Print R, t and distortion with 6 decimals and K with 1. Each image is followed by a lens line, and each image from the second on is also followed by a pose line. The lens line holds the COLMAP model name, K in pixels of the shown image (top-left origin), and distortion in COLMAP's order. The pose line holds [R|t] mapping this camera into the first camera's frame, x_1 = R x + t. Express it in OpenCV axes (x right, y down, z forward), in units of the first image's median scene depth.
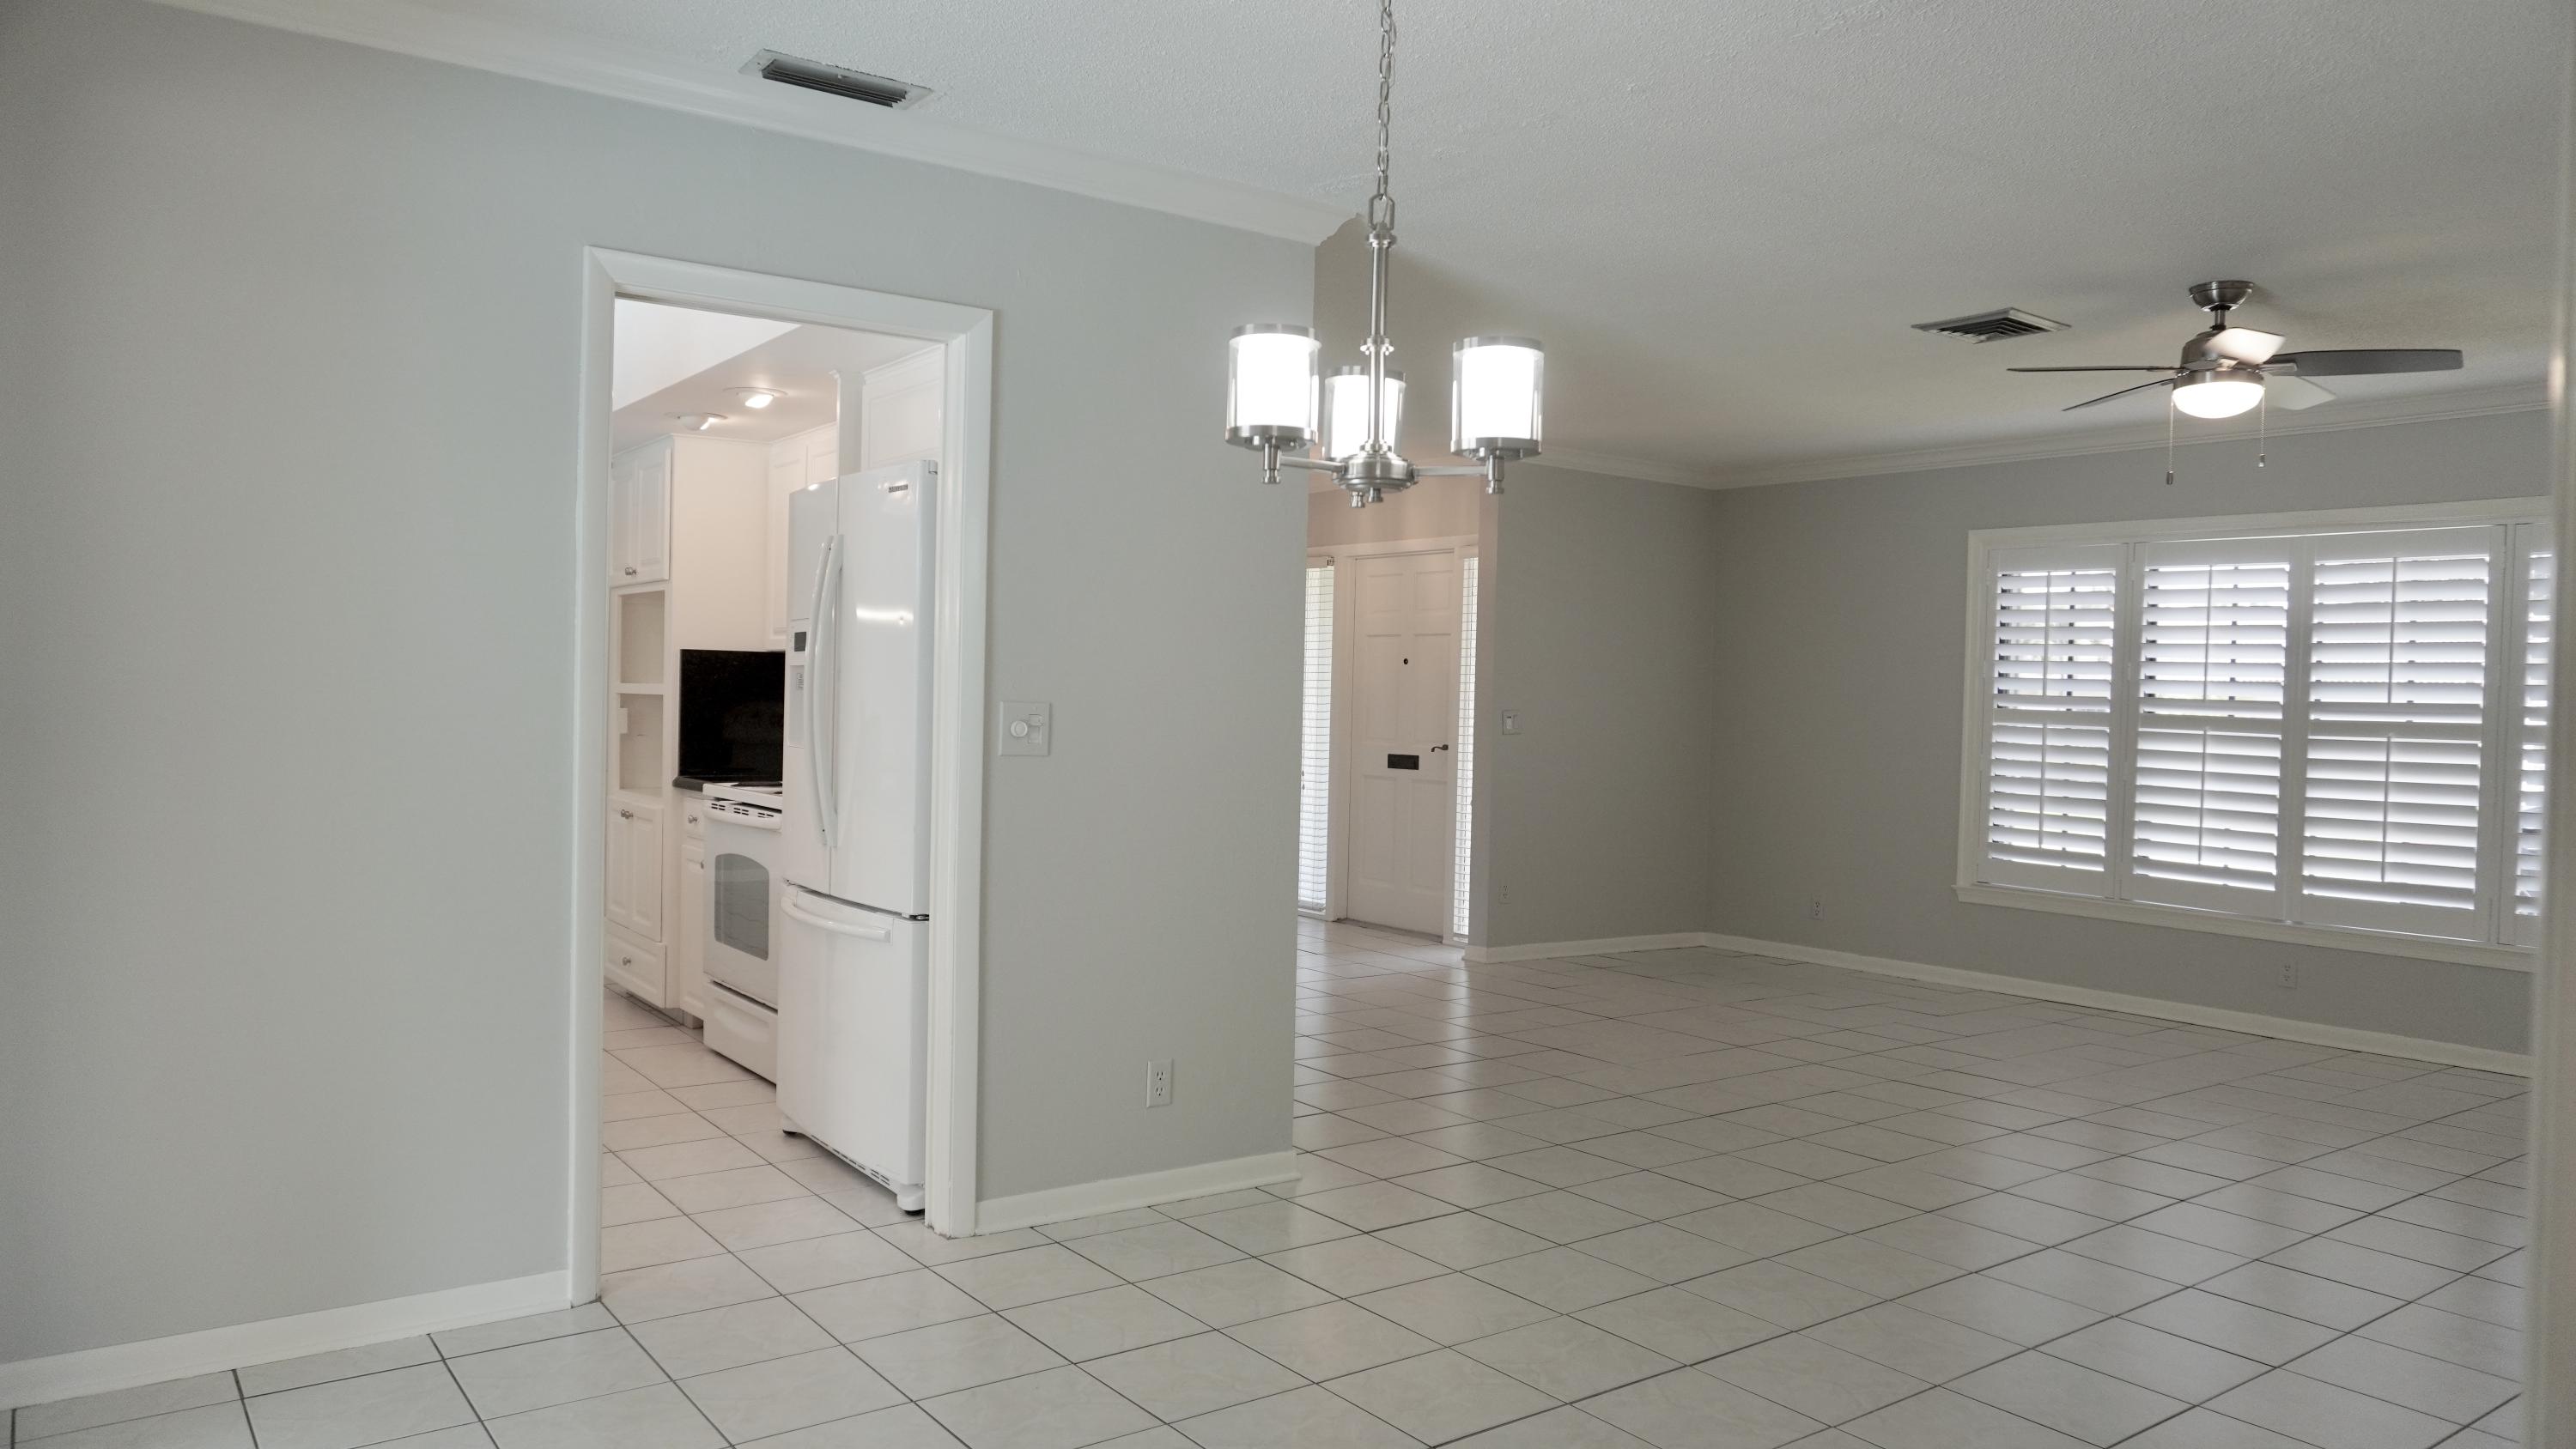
lens RADIAL K [[1712.8, 0, 1282.4], [0, 1712.8, 719.6], [0, 0, 1]] dist [-0.043359, 0.025492]
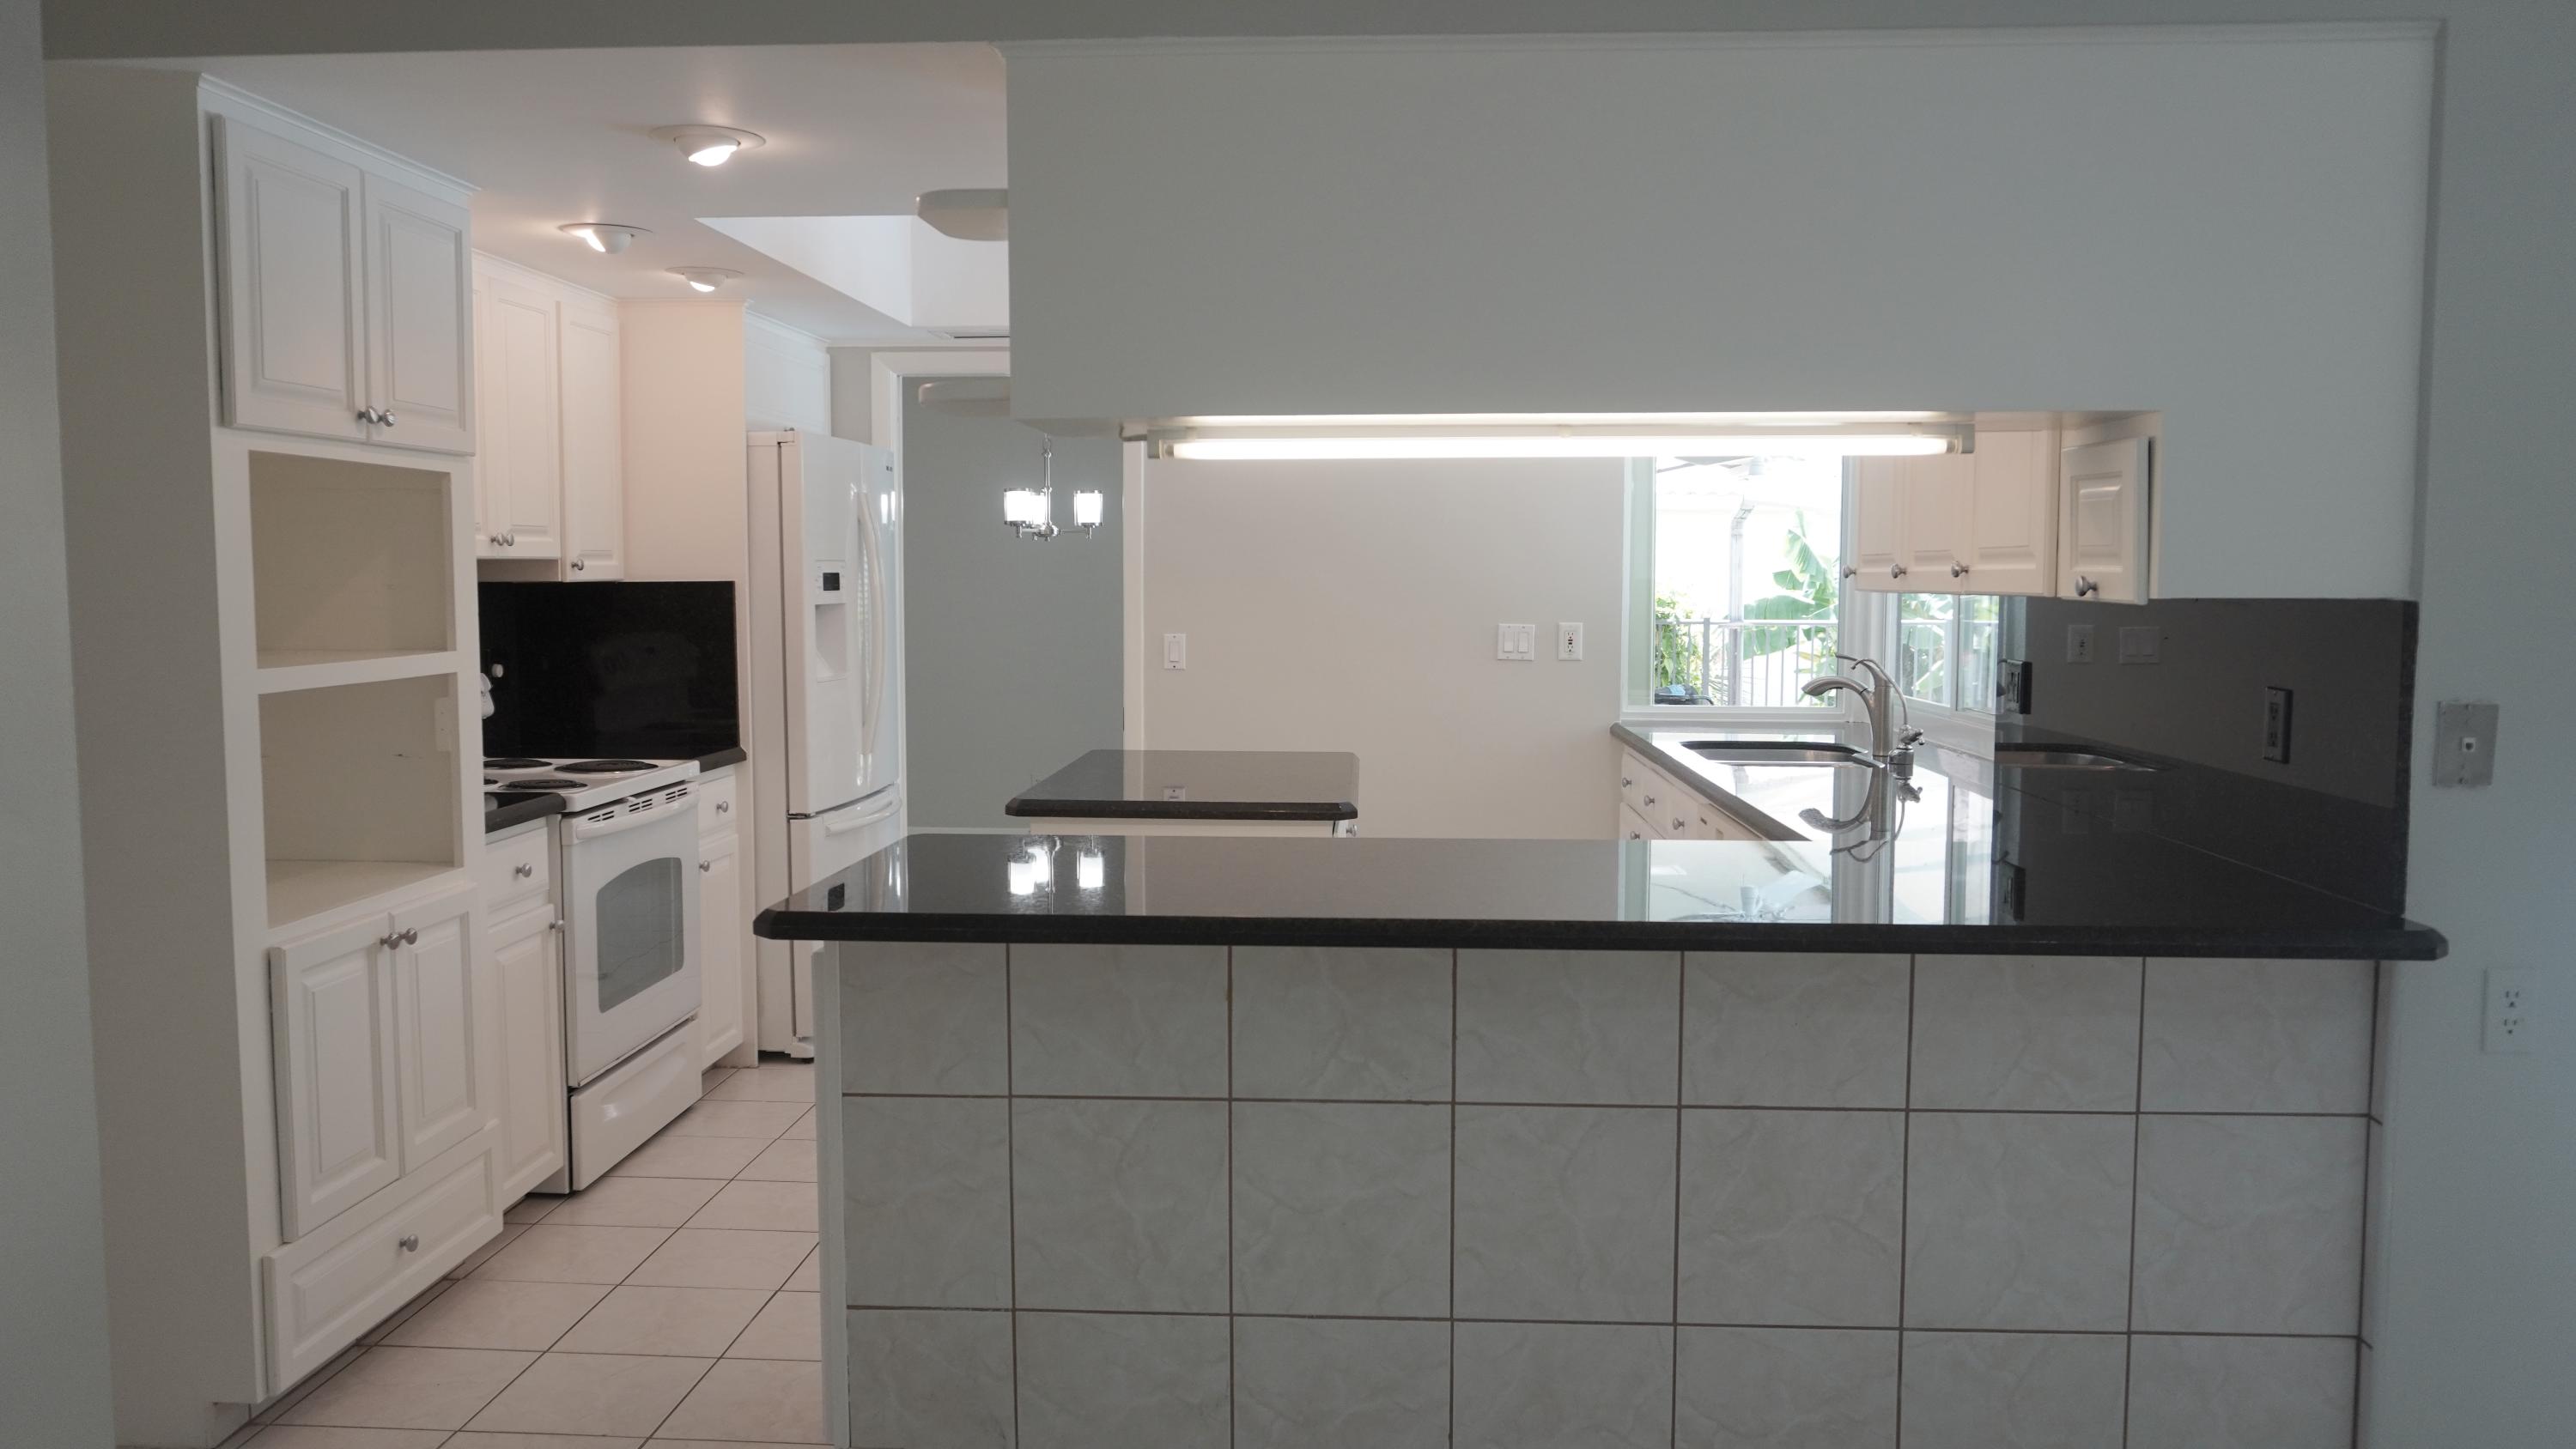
lens RADIAL K [[1879.6, 0, 1279.8], [0, 1879.6, 727.1], [0, 0, 1]] dist [-0.044452, 0.027328]
pose [[-0.765149, -0.077016, 0.639231, -0.911987], [-0.010344, 0.994162, 0.107397, -0.060903], [-0.643771, 0.075563, -0.761479, 1.250402]]
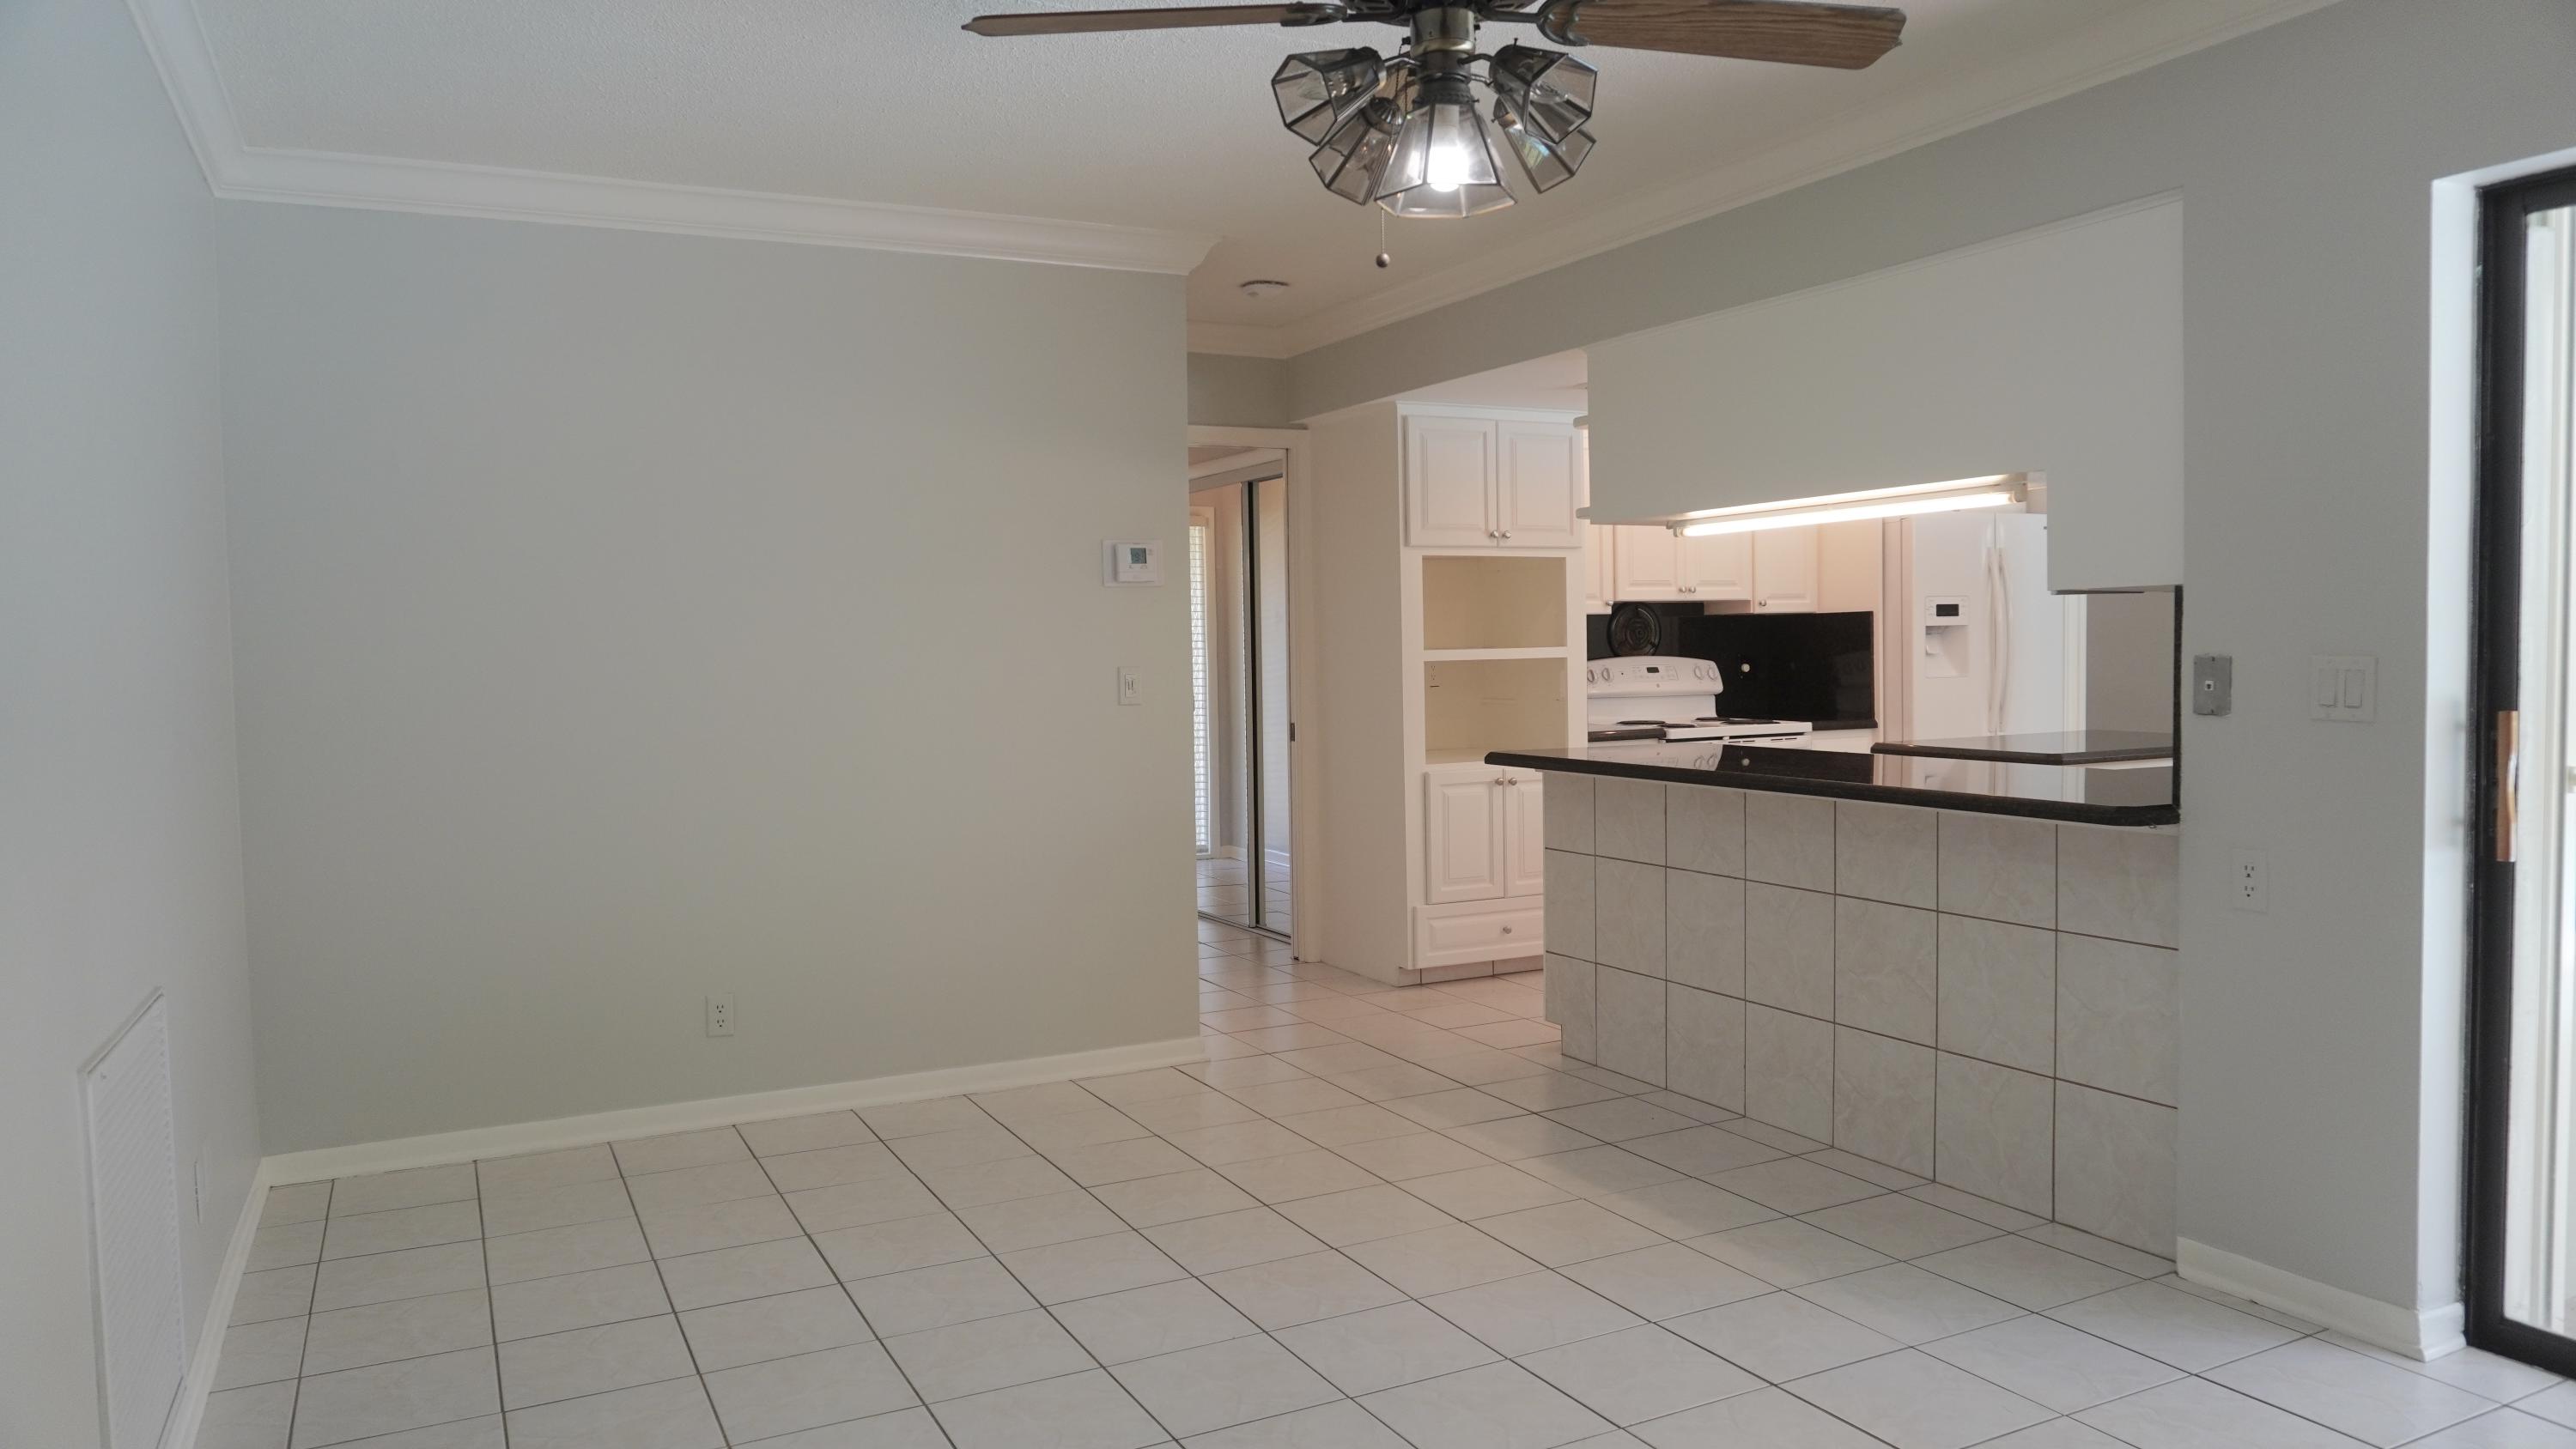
lens RADIAL K [[1712.8, 0, 1282.7], [0, 1712.8, 736.6], [0, 0, 1]] dist [-0.043359, 0.025492]
pose [[0.166248, -0.079940, 0.982838, -1.396474], [0.035325, 0.996552, 0.075081, -0.050213], [-0.985451, 0.022237, 0.168498, 0.978898]]
